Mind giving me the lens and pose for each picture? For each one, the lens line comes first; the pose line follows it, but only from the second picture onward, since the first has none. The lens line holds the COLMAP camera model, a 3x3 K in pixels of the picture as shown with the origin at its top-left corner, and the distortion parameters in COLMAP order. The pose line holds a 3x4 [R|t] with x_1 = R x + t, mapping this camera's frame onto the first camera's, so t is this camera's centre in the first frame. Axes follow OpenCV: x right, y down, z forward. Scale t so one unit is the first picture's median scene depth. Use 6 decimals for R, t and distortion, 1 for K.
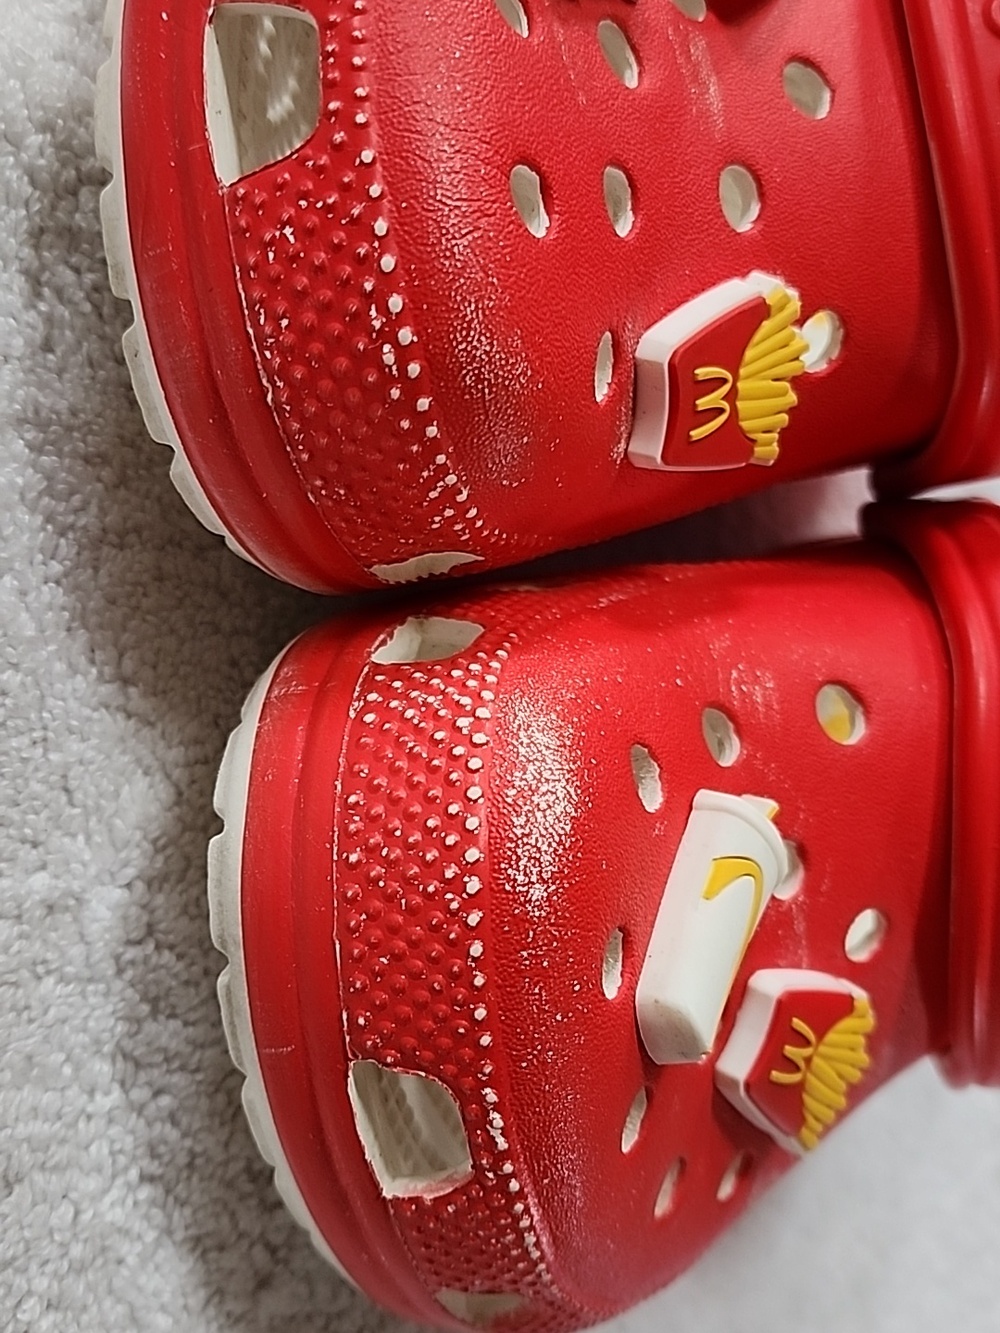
lens RADIAL K [[1552.2, 0, 500.0], [0, 1552.2, 666.5], [0, 0, 1]] dist [-0.015053, -0.043310]
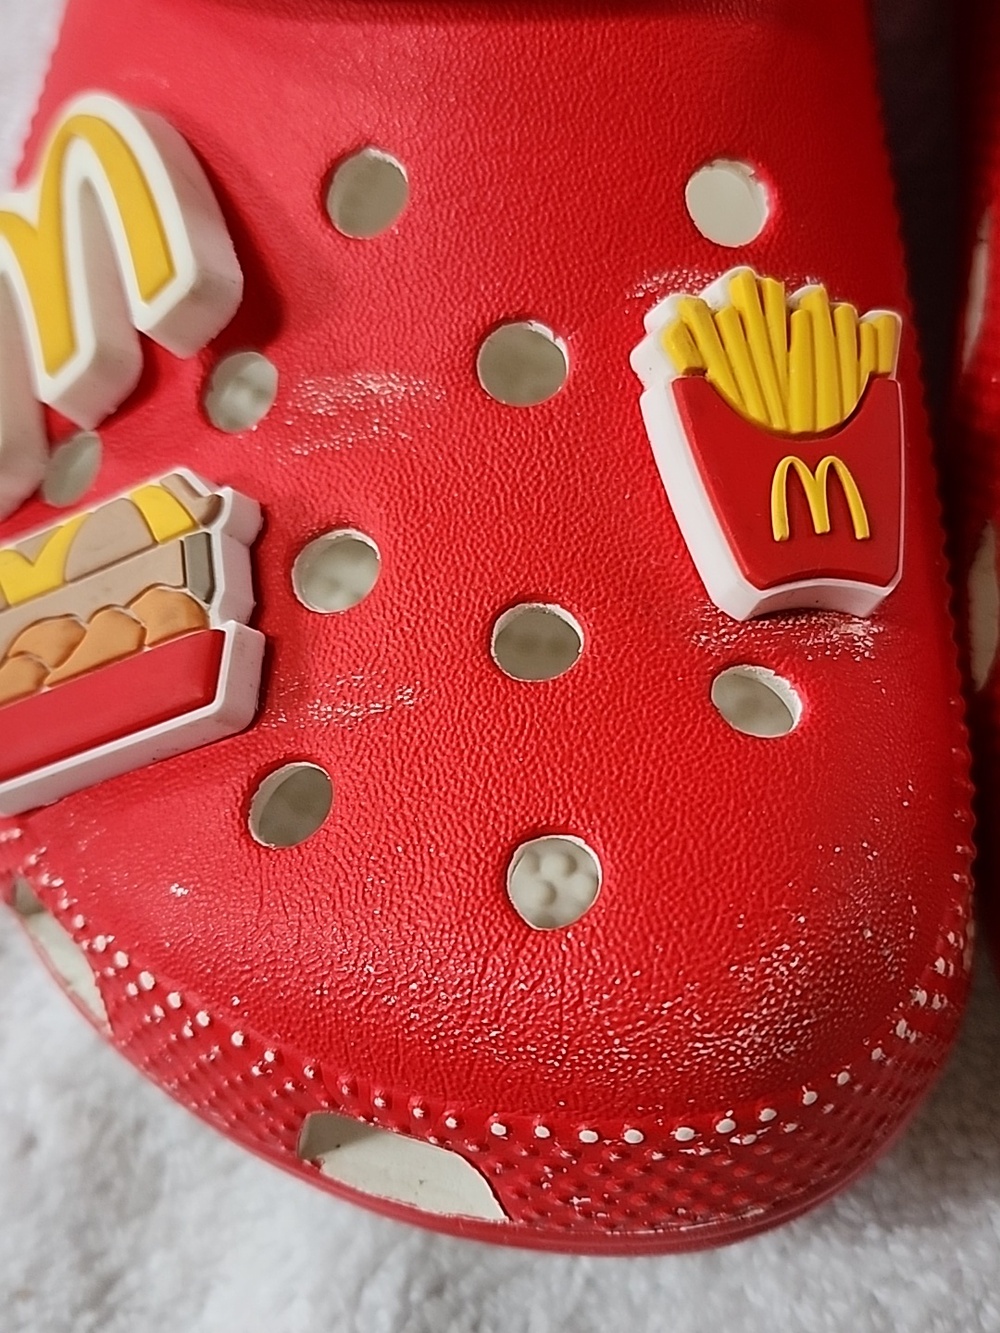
lens RADIAL K [[1552.2, 0, 500.0], [0, 1552.2, 666.5], [0, 0, 1]] dist [-0.015053, -0.043310]
pose [[0.091965, -0.839241, -0.535926, 0.534842], [0.979511, 0.173083, -0.102958, -0.279413], [0.179166, -0.515477, 0.837964, 0.435183]]
